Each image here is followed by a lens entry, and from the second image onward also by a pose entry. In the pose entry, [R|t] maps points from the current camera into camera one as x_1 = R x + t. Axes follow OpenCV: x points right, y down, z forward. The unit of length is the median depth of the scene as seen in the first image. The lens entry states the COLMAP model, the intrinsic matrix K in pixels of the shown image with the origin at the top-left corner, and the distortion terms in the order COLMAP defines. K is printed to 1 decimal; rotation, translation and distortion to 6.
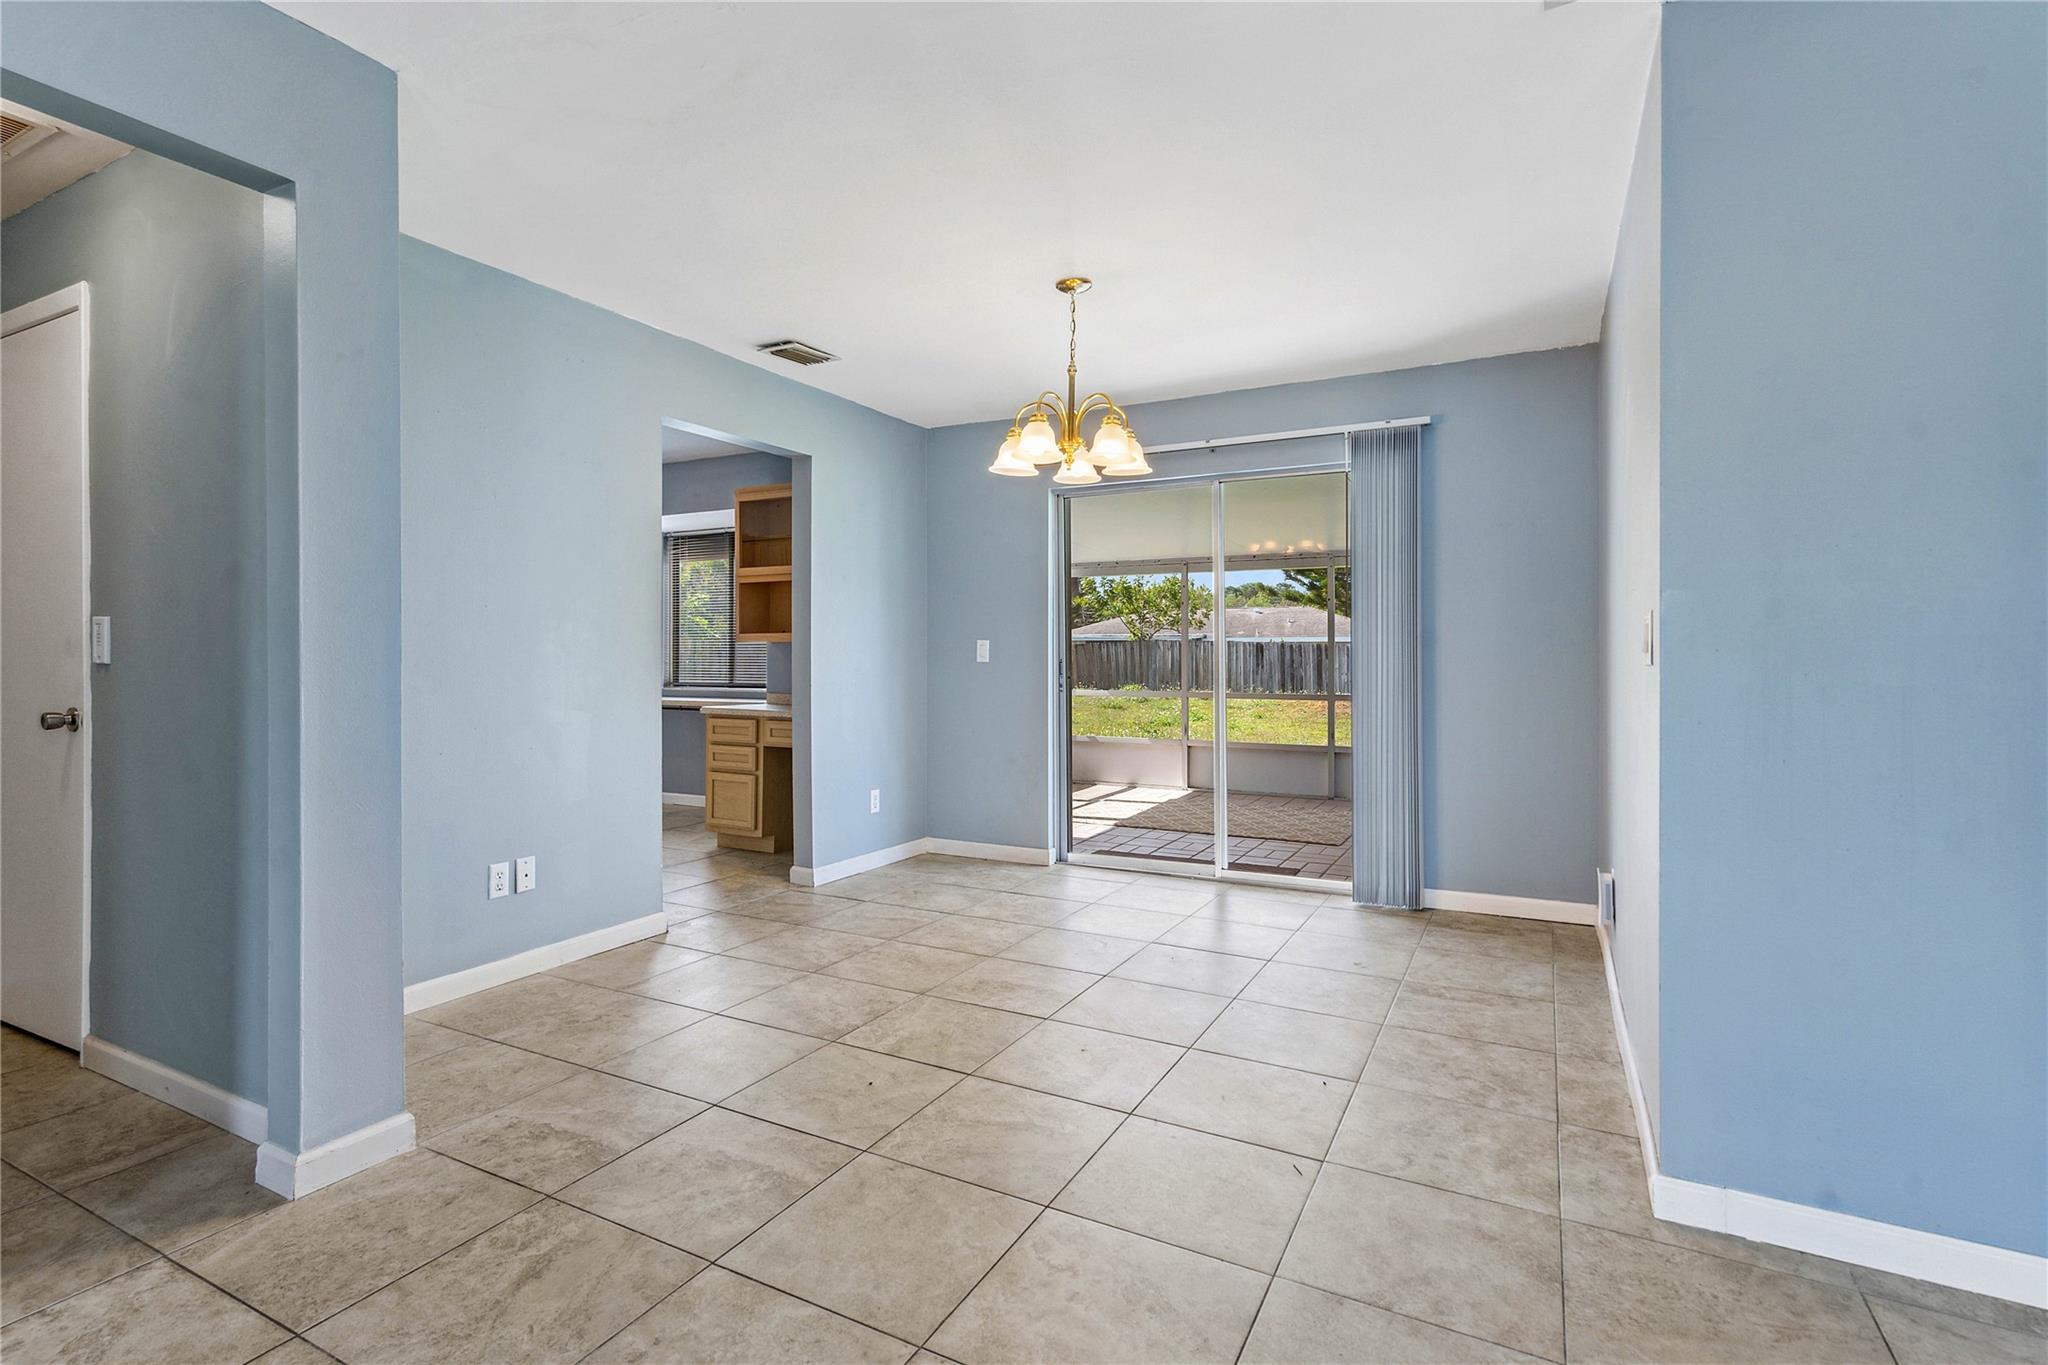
lens RADIAL K [[983.7, 0, 1008.6], [0, 983.7, 629.5], [0, 0, 1]] dist [0.000798, 0.000433]
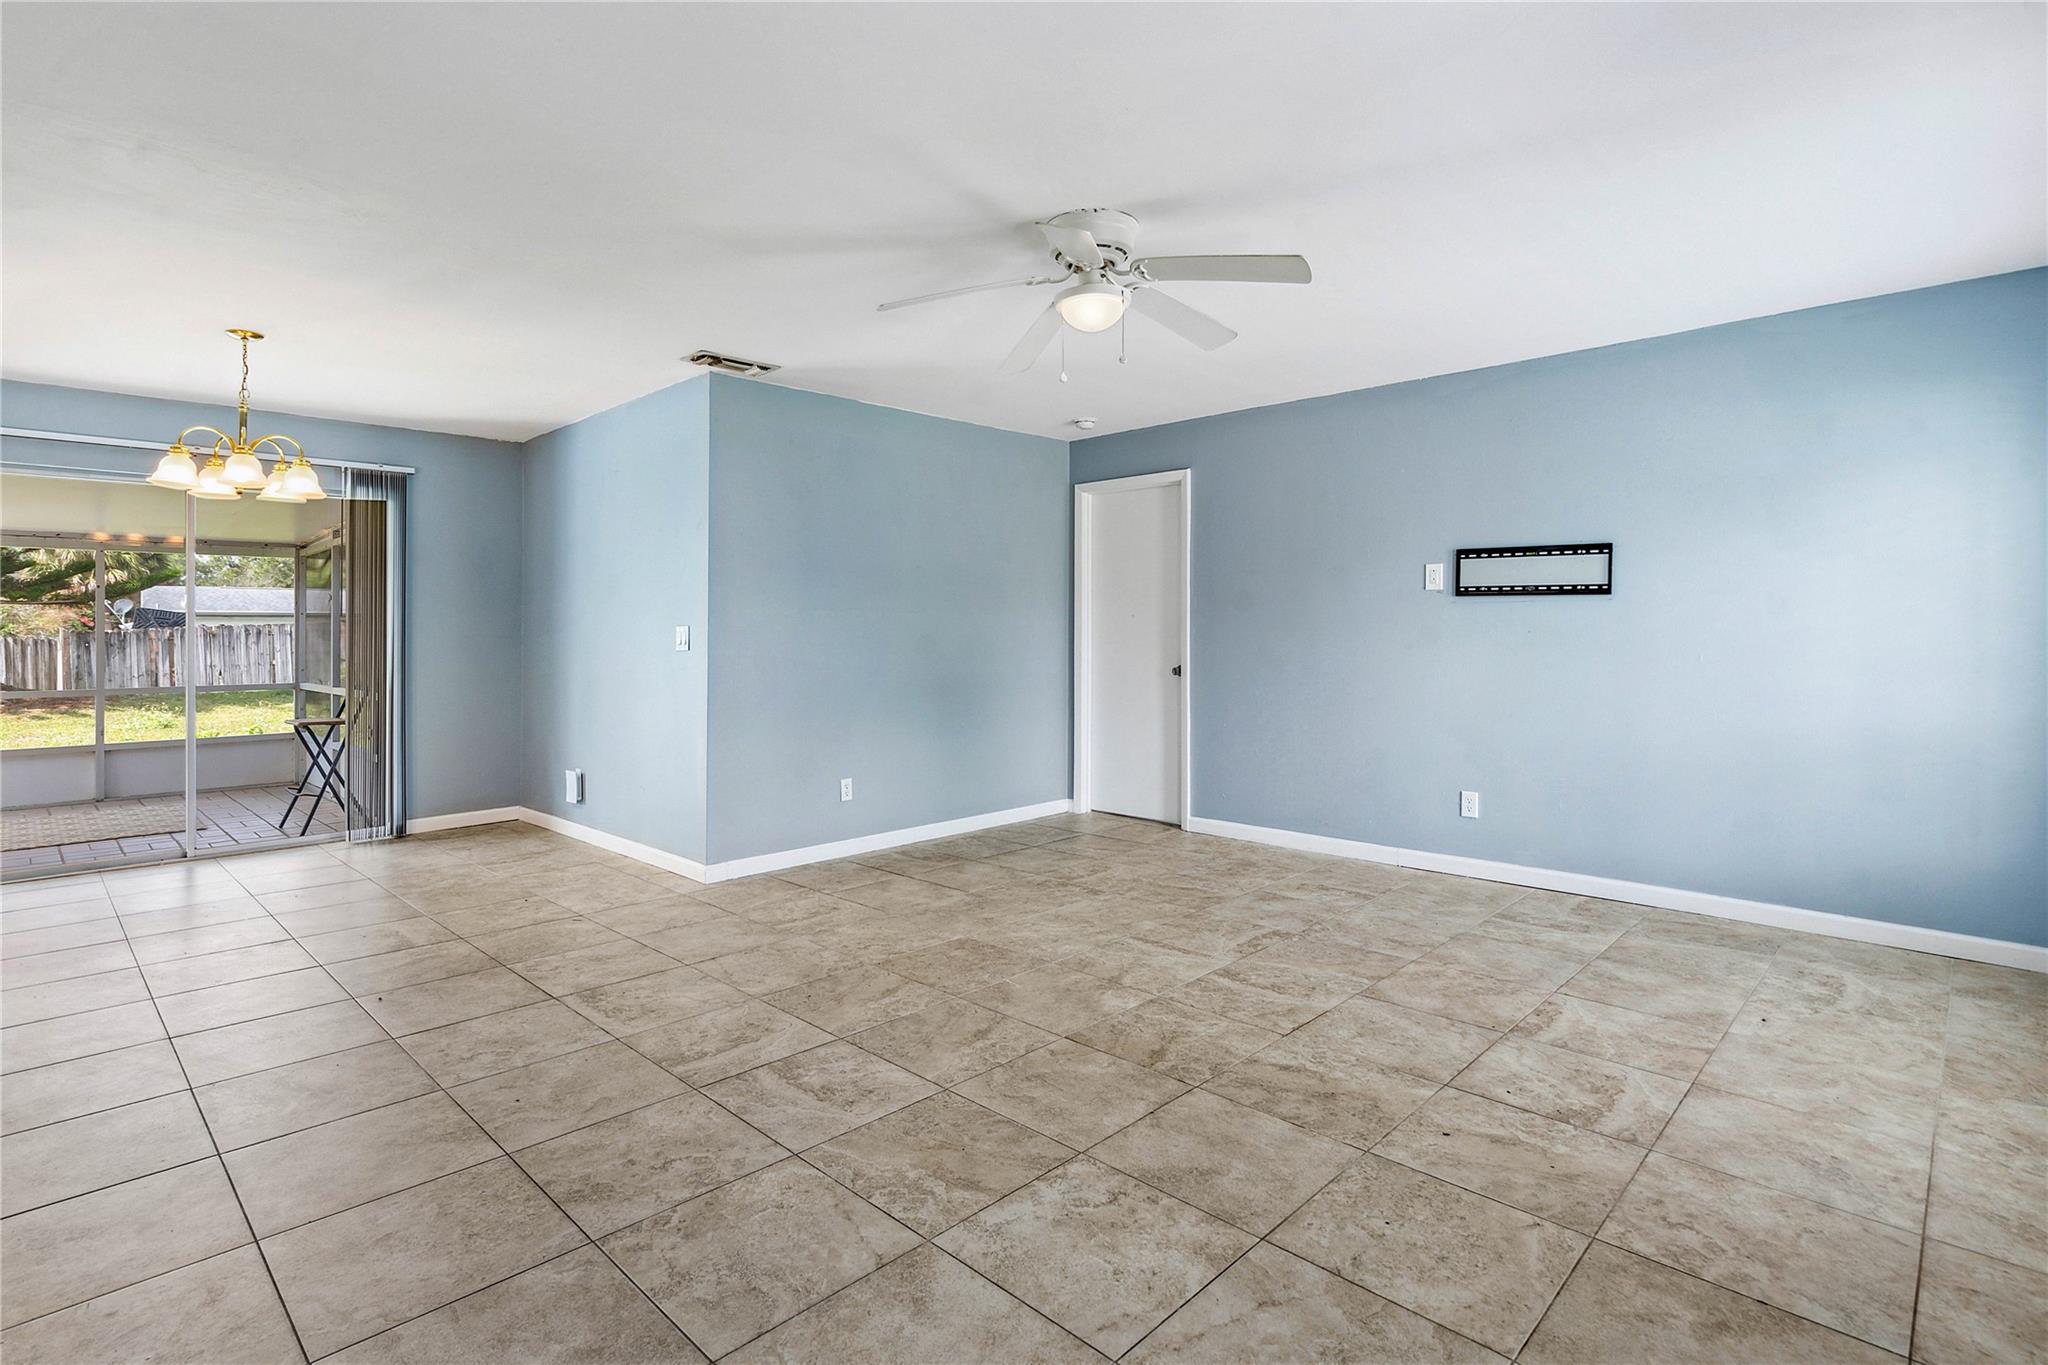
lens RADIAL K [[1001.5, 0, 996.0], [0, 1001.5, 631.0], [0, 0, 1]] dist [-0.002535, 0.002064]
pose [[0.288773, 0.001863, 0.957396, -0.520430], [-0.019571, 0.999801, 0.003958, -0.012934], [-0.957198, -0.019880, 0.288752, -0.126834]]
